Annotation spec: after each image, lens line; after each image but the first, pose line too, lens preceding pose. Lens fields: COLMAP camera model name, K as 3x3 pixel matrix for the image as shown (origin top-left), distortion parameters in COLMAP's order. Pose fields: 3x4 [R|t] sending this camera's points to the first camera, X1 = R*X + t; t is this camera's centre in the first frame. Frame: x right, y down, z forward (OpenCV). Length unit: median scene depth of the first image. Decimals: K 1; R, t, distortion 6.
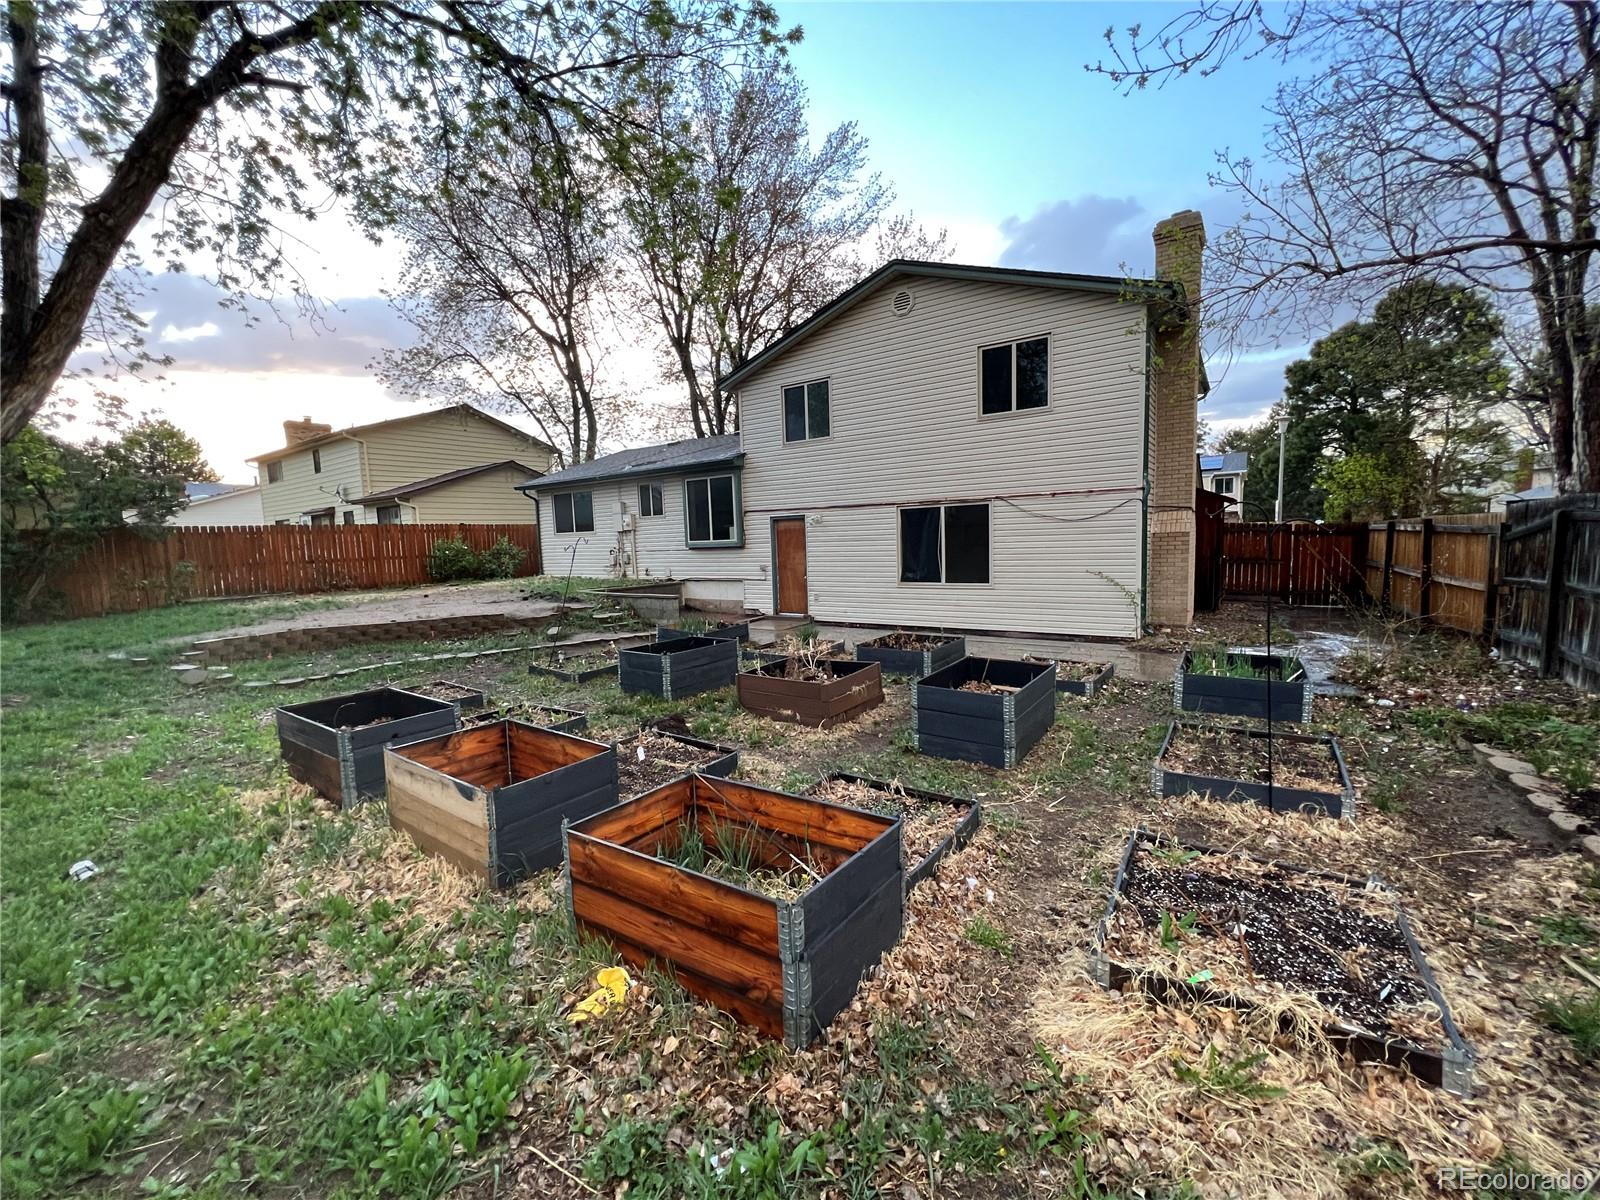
lens RADIAL K [[643.2, 0, 794.5], [0, 643.2, 600.4], [0, 0, 1]] dist [-0.001648, 0.000061]
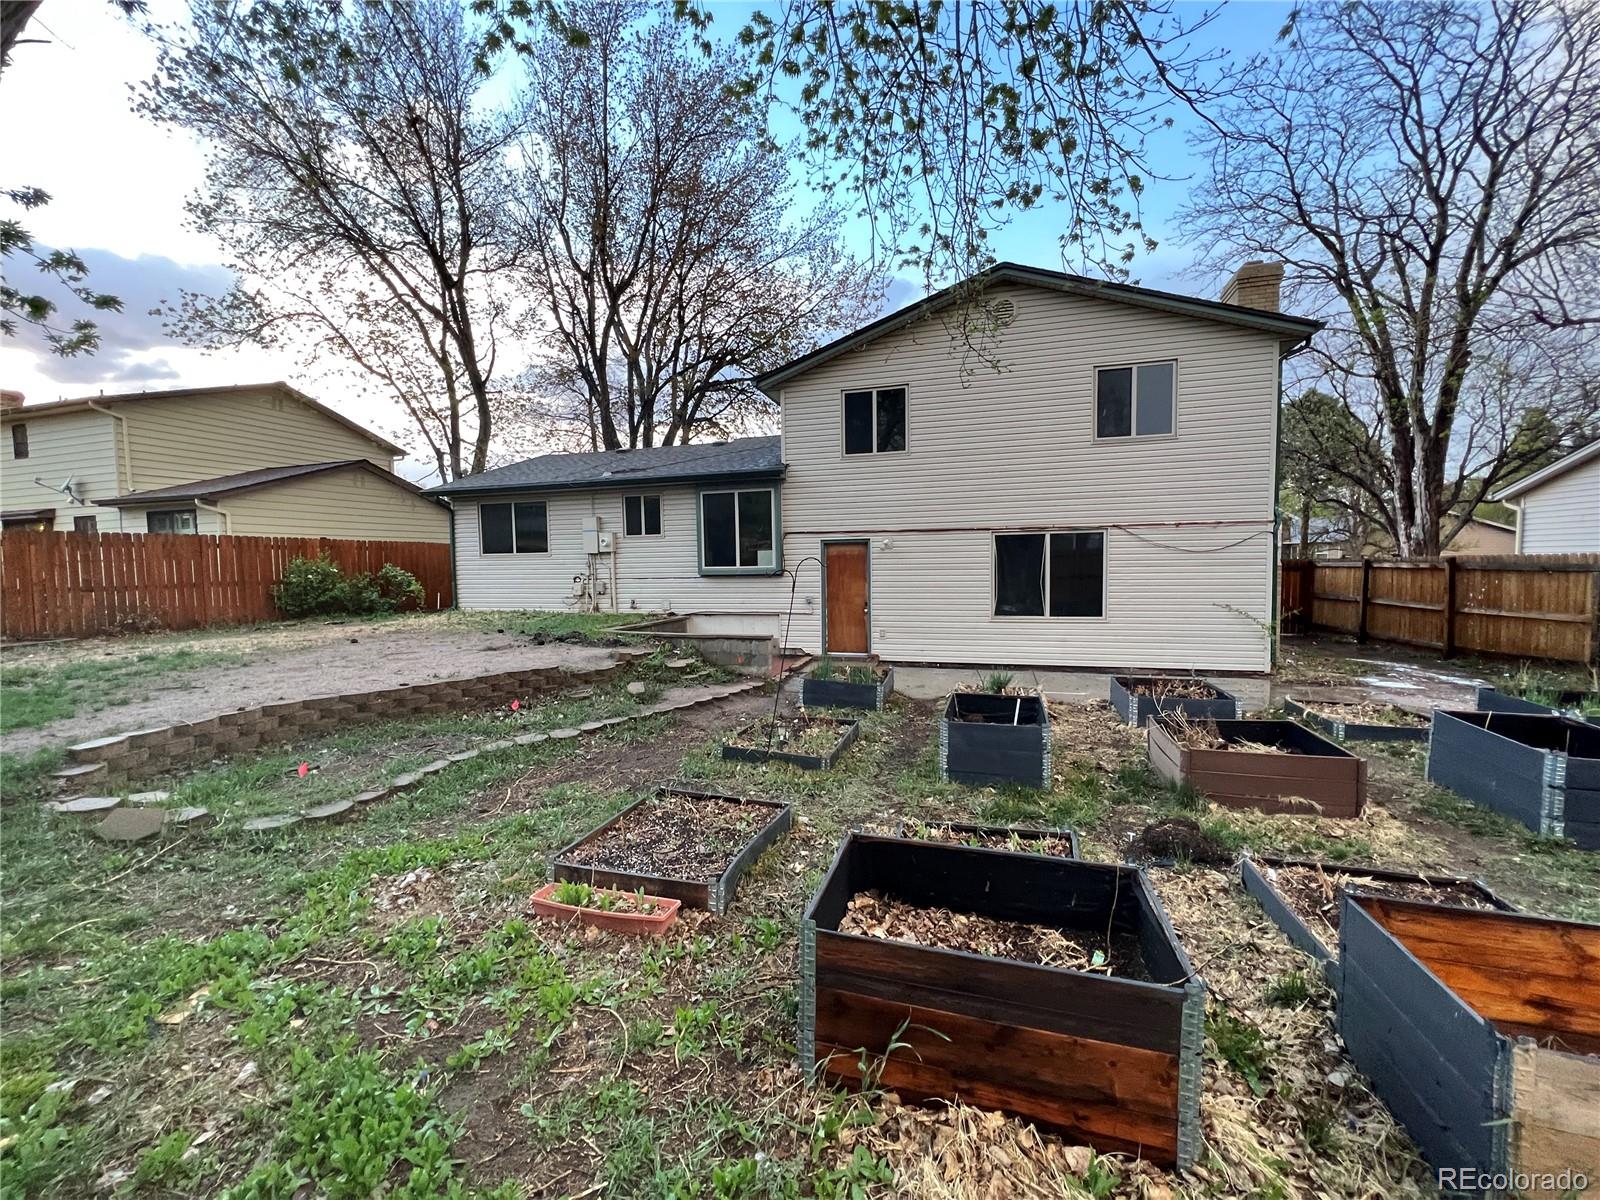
lens RADIAL K [[643.2, 0, 794.5], [0, 643.2, 600.4], [0, 0, 1]] dist [-0.001648, 0.000061]
pose [[0.948870, -0.000091, 0.315667, -0.359623], [0.014591, 0.998944, -0.043572, -0.013743], [-0.315329, 0.045950, 0.947869, 0.216884]]
